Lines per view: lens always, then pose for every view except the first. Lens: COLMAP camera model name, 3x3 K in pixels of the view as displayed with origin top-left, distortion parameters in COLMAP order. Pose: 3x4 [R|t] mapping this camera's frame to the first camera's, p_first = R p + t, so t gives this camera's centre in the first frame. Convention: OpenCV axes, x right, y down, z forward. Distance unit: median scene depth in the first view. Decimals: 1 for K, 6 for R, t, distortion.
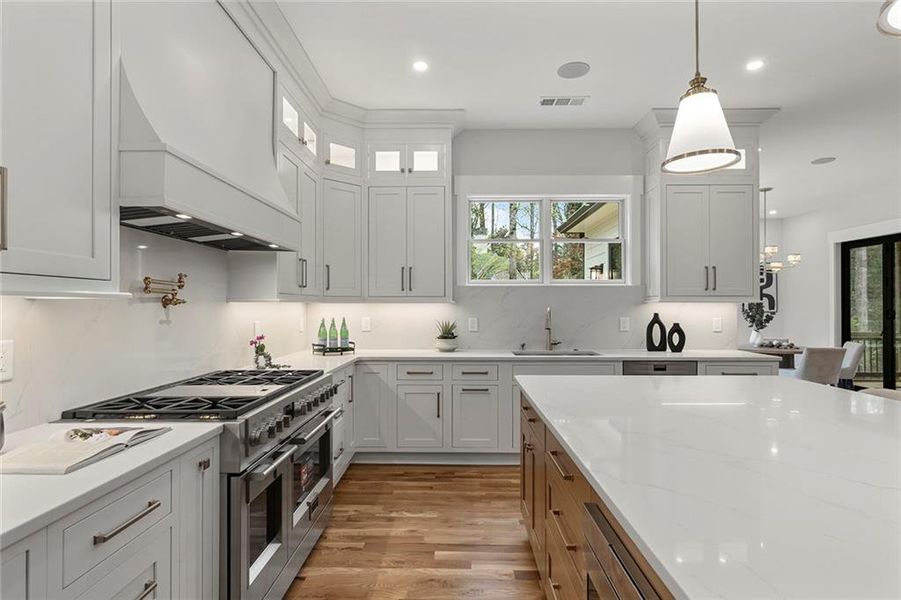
lens RADIAL K [[473.4, 0, 445.5], [0, 473.4, 303.0], [0, 0, 1]] dist [0.000863, 0.000218]
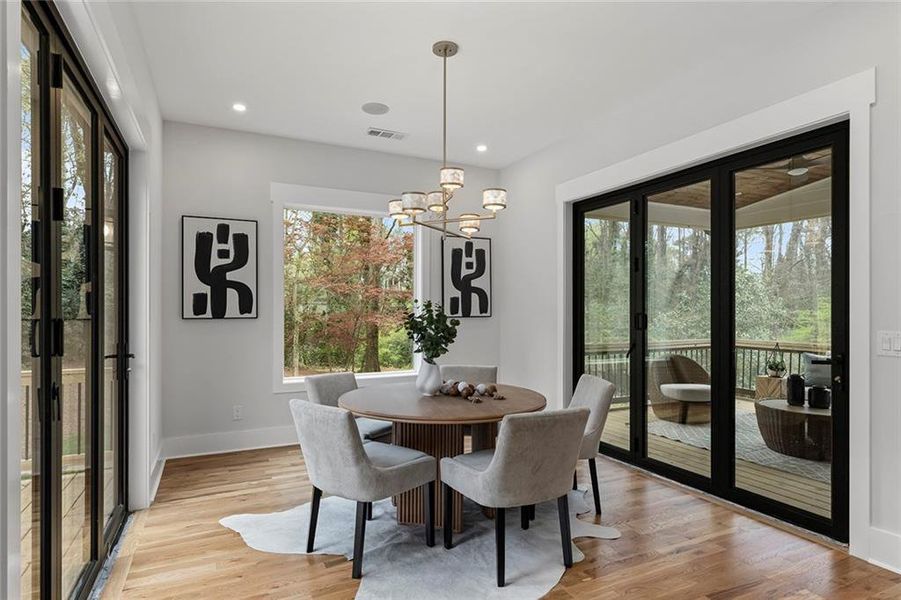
lens RADIAL K [[490.3, 0, 452.4], [0, 490.3, 308.4], [0, 0, 1]] dist [0.011455, -0.004250]
pose [[0.890705, -0.001100, 0.454581, 0.724258], [-0.001743, 0.999981, 0.005835, 0.009269], [-0.454579, -0.005990, 0.890686, 0.894232]]
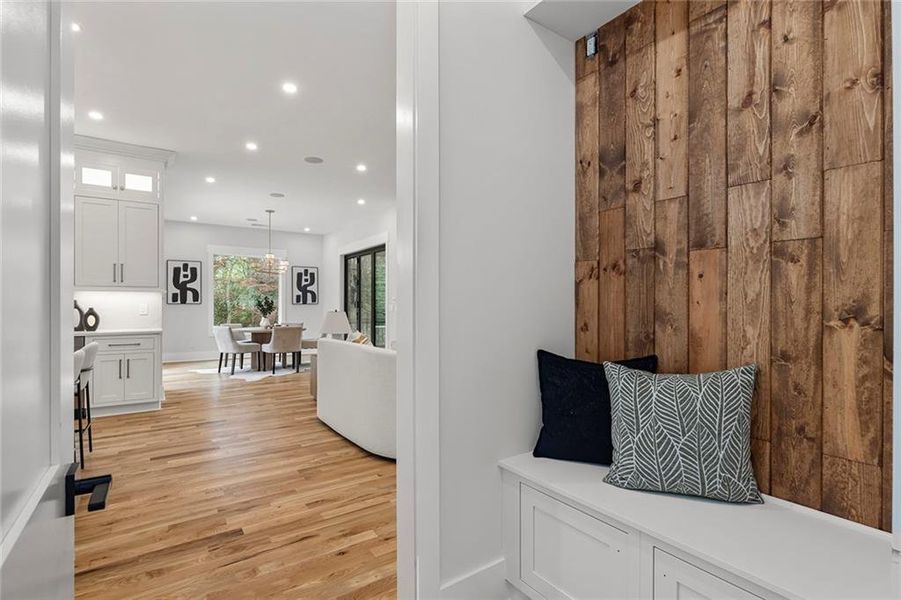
lens RADIAL K [[438.2, 0, 451.4], [0, 438.2, 301.5], [0, 0, 1]] dist [0.000866, 0.000002]
pose [[0.813704, 0.001602, 0.581278, 0.576052], [-0.001927, 0.999998, -0.000059, 0.023695], [-0.581277, -0.001072, 0.813705, -0.478020]]
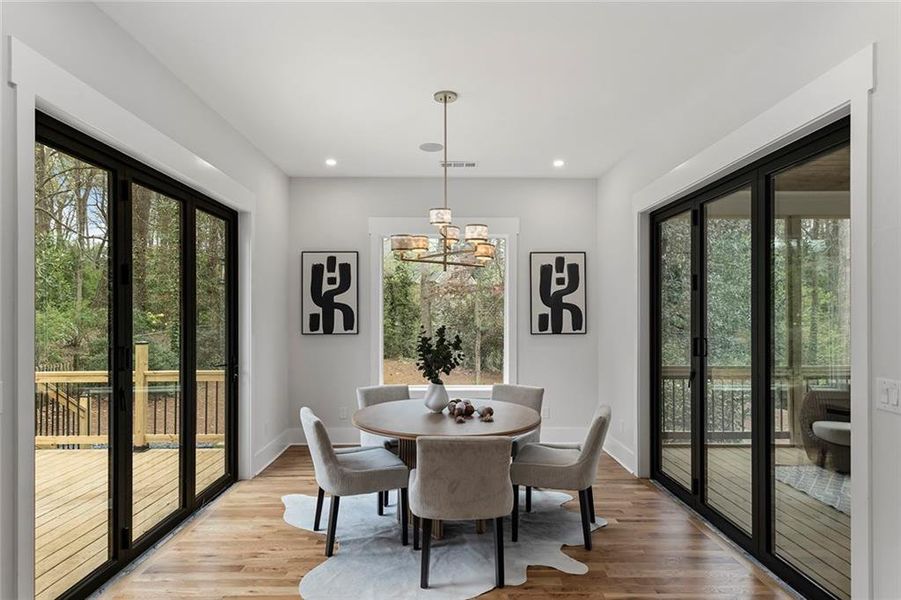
lens RADIAL K [[515.4, 0, 449.8], [0, 515.4, 309.7], [0, 0, 1]] dist [0.027147, -0.001284]
pose [[0.999458, -0.003369, 0.032761, 1.024061], [0.003272, 0.999990, 0.003027, -0.028095], [-0.032771, -0.002918, 0.999459, 0.709148]]
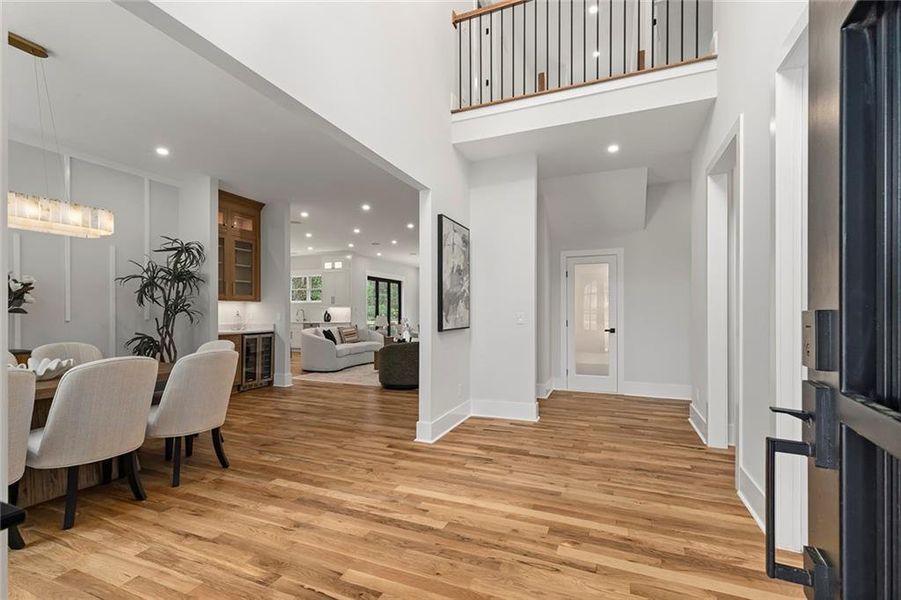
lens RADIAL K [[403.8, 0, 447.7], [0, 403.8, 306.6], [0, 0, 1]] dist [0.007022, -0.000403]
pose [[0.930011, -0.006896, -0.367467, 2.325747], [0.006078, 0.999976, -0.003383, 0.006954], [0.367482, 0.000913, 0.930030, -1.373112]]
